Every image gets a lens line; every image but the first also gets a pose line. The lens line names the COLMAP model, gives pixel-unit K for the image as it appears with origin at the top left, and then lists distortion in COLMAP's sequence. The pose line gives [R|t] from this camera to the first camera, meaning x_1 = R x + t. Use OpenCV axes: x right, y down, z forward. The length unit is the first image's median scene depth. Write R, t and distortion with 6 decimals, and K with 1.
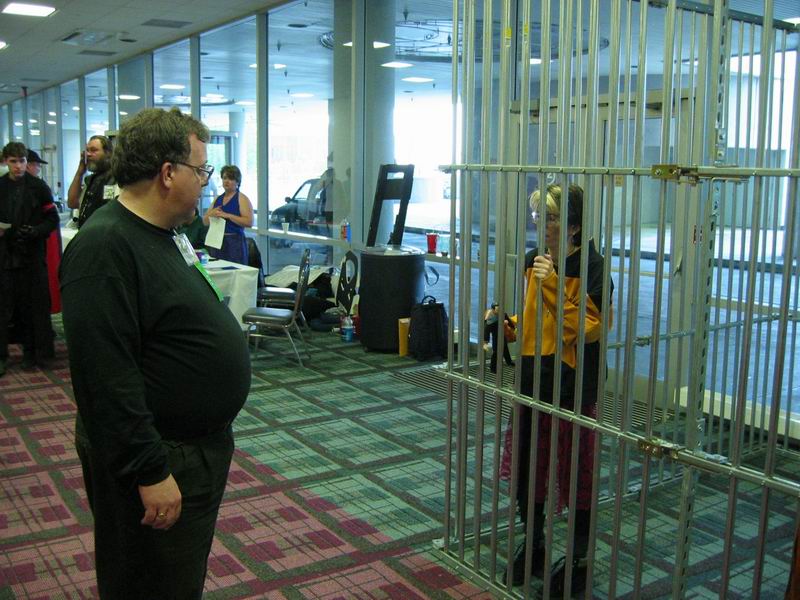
lens RADIAL K [[837.1, 0, 400.0], [0, 837.1, 300.0], [0, 0, 1]] dist [-0.101637, 0.014268]
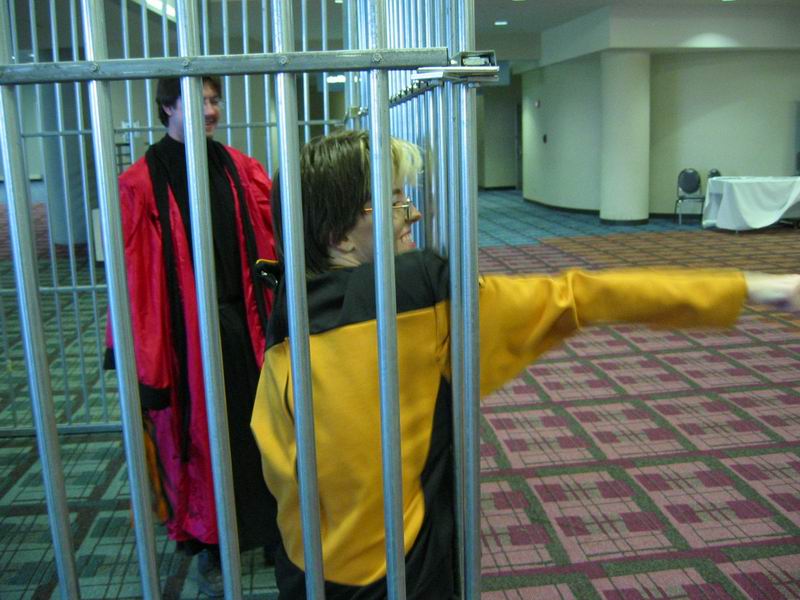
lens RADIAL K [[837.1, 0, 400.0], [0, 837.1, 300.0], [0, 0, 1]] dist [-0.101637, 0.014268]
pose [[-0.880976, -0.125266, 0.456278, -0.243959], [0.042528, 0.939453, 0.340029, -0.272431], [-0.471246, 0.318962, -0.822308, 1.844660]]
